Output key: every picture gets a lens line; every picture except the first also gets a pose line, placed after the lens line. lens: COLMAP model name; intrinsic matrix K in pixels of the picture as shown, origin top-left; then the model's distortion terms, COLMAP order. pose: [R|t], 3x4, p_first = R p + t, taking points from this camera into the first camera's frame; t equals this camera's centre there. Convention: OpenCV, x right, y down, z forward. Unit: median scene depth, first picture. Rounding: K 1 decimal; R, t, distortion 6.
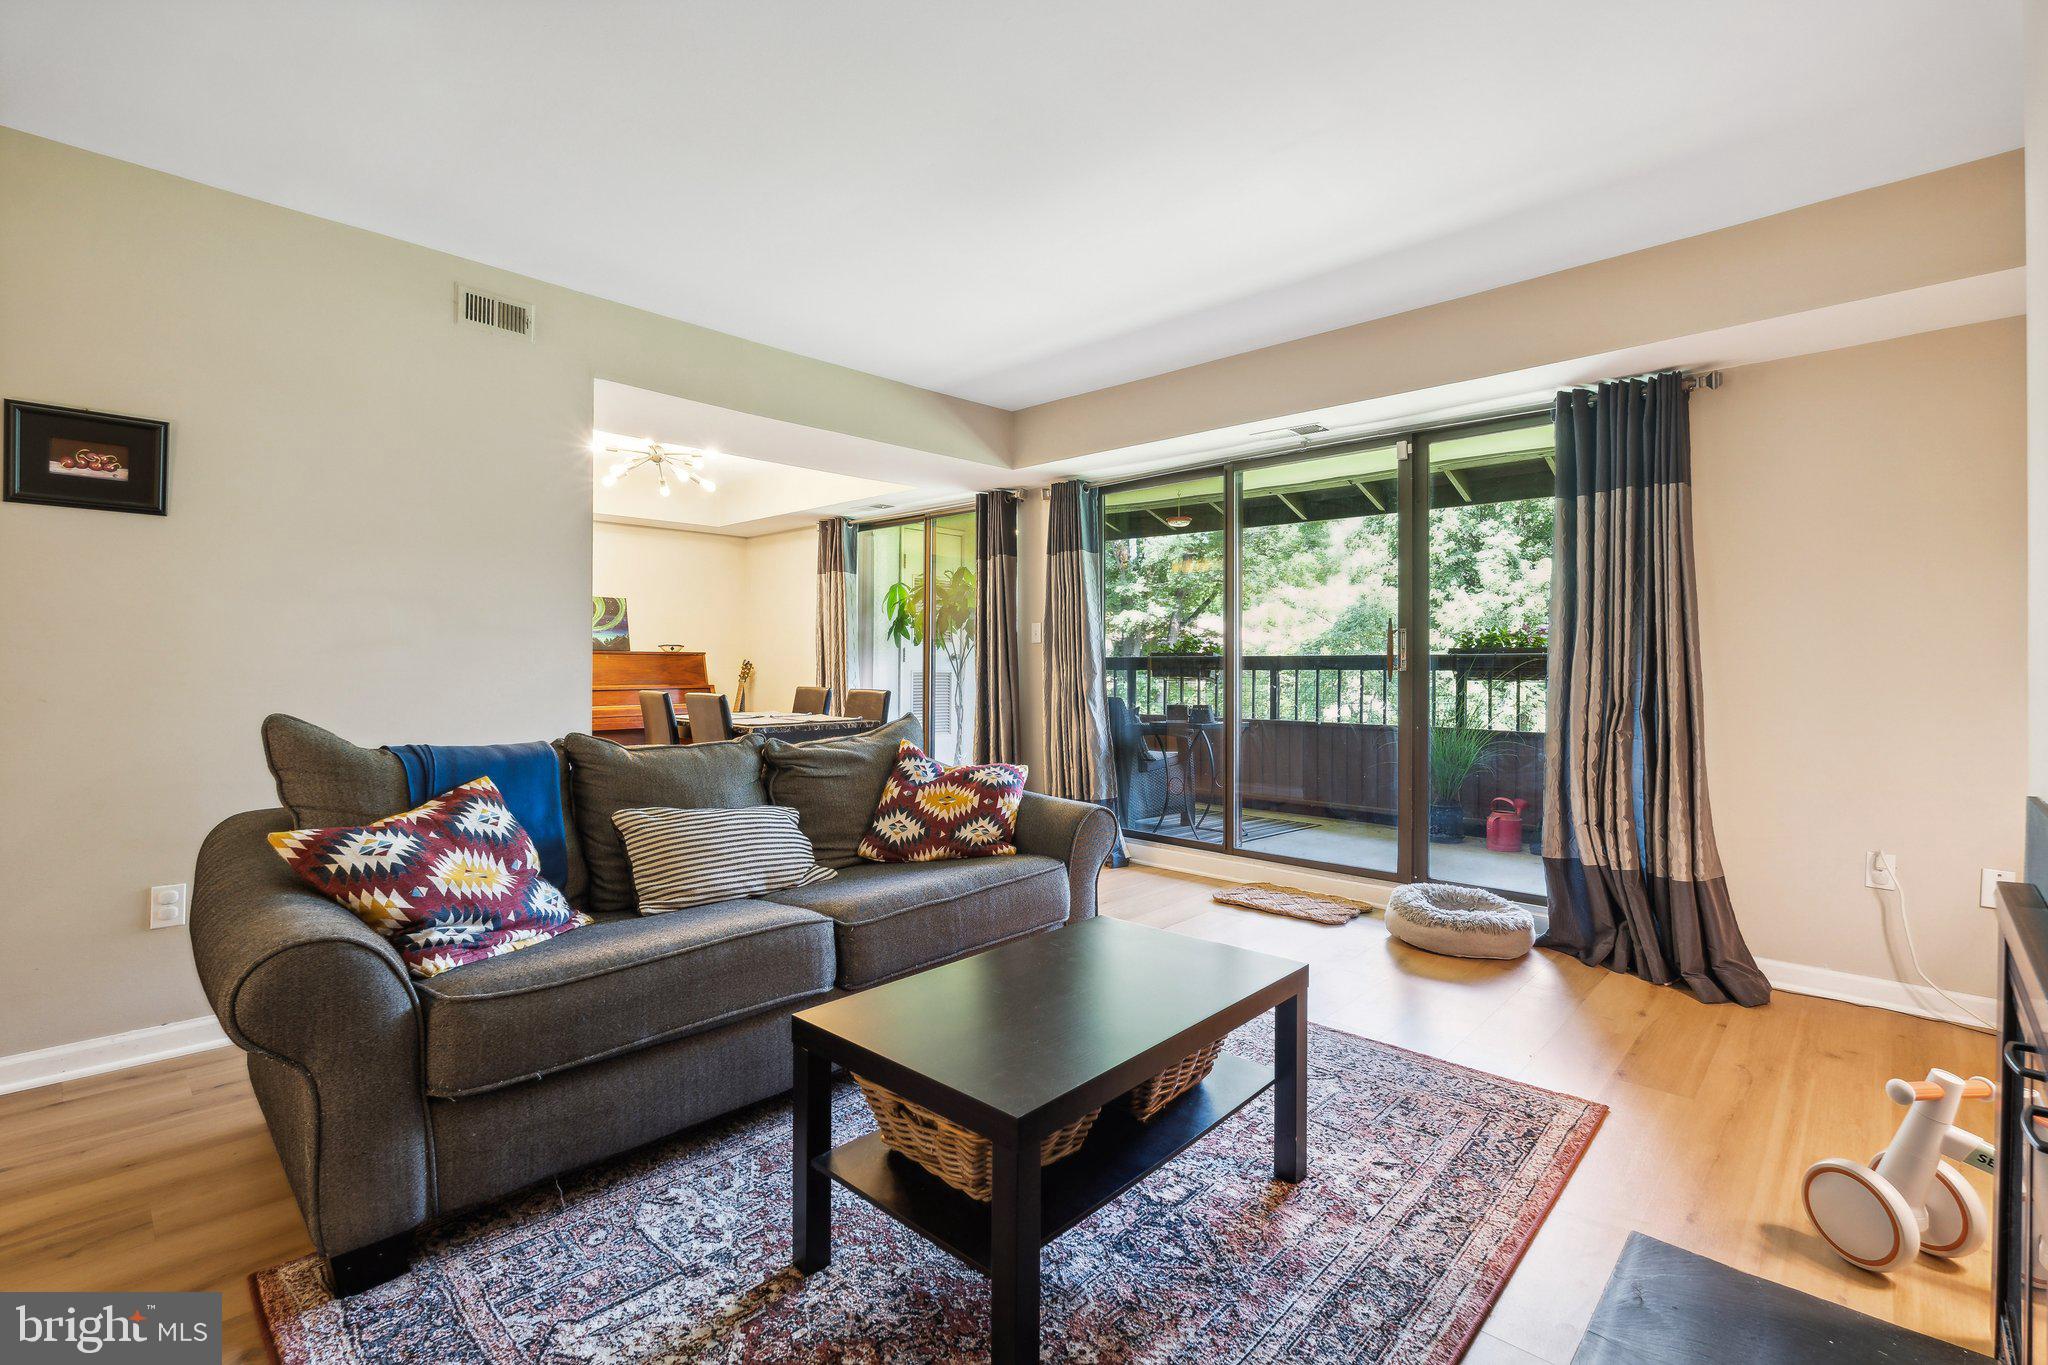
lens RADIAL K [[921.6, 0, 1013.7], [0, 921.6, 667.4], [0, 0, 1]] dist [-0.002580, 0.000426]
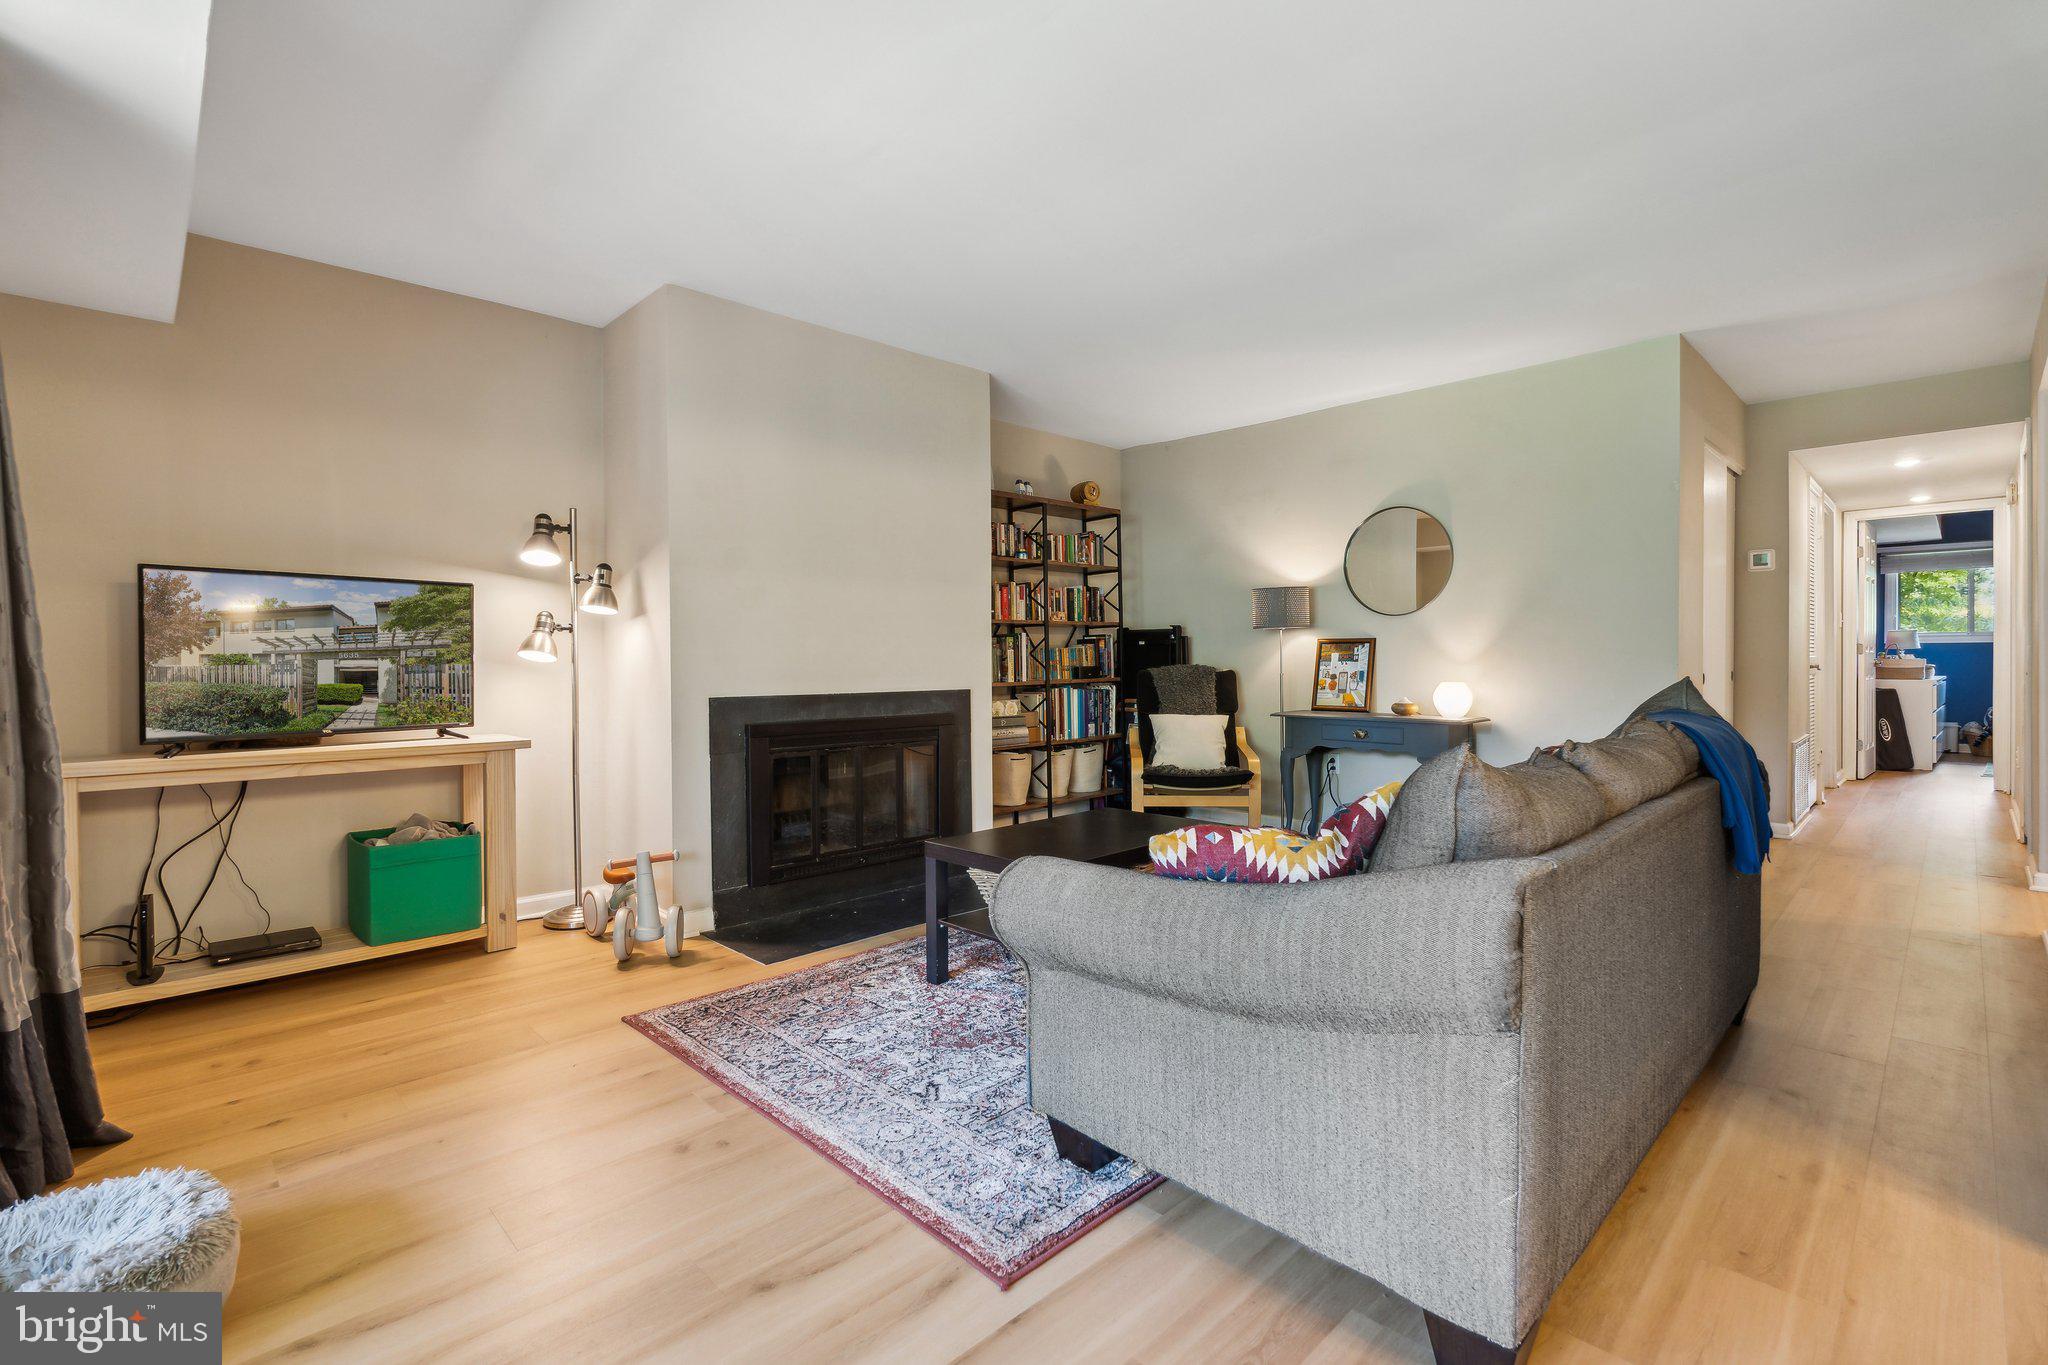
lens RADIAL K [[921.6, 0, 1013.7], [0, 921.6, 667.4], [0, 0, 1]] dist [-0.002580, 0.000426]
pose [[-0.999192, 0.005038, 0.039866, 0.074363], [0.005589, 0.999890, 0.013729, 0.011135], [-0.039792, 0.013941, -0.999111, 1.674387]]
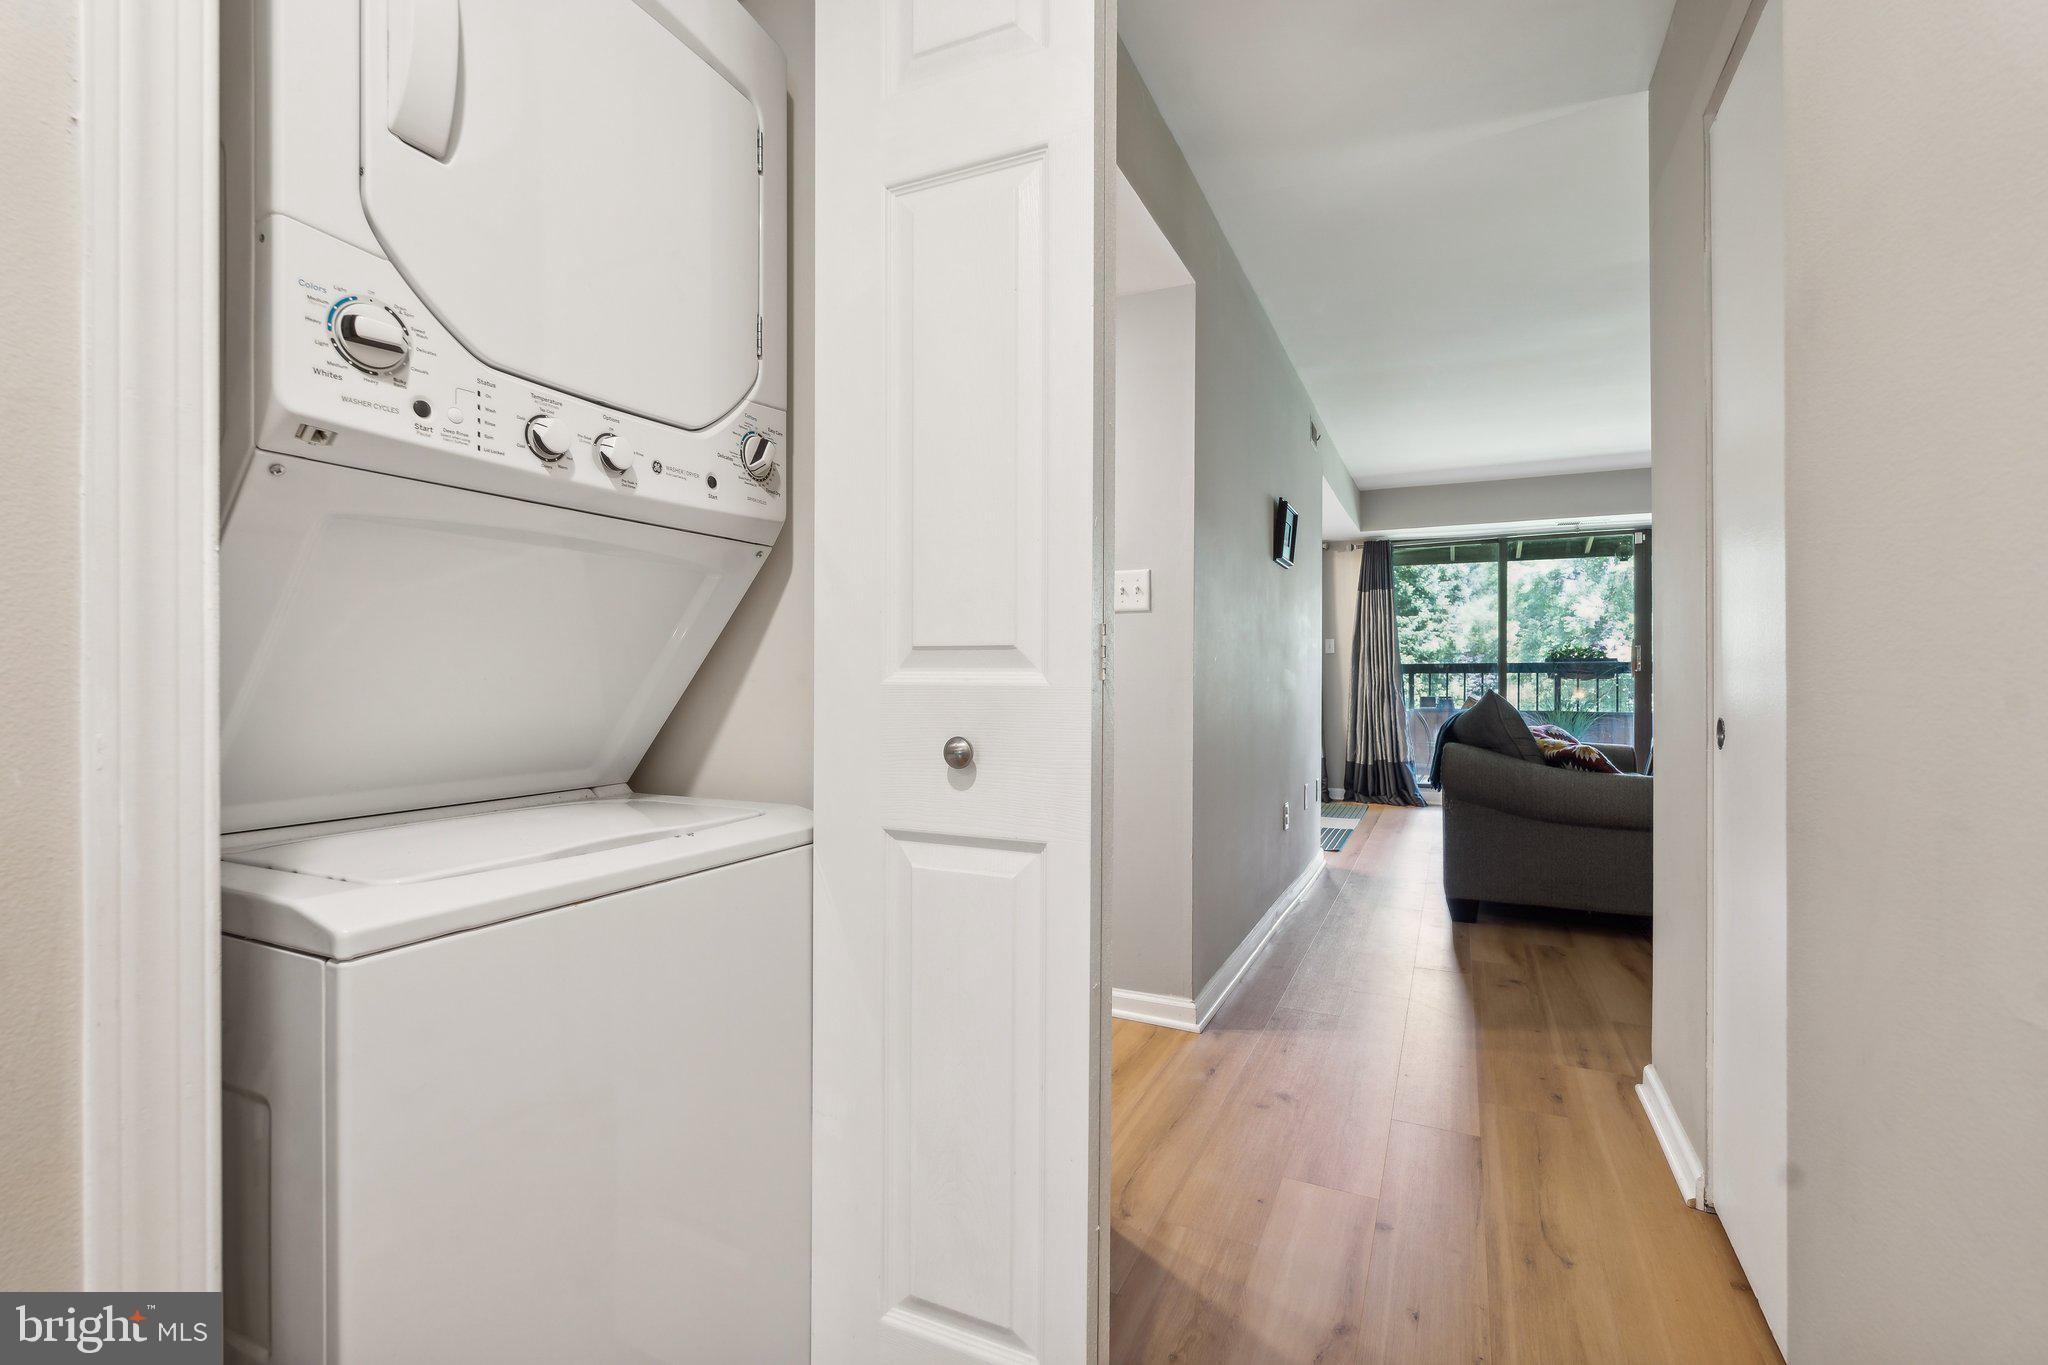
lens RADIAL K [[918.2, 0, 1013.6], [0, 918.2, 660.7], [0, 0, 1]] dist [-0.005353, -0.000005]
pose [[0.952061, 0.004631, 0.305875, -1.615750], [0.001837, 0.999781, -0.020856, 0.025282], [-0.305904, 0.020418, 0.951843, -0.331772]]
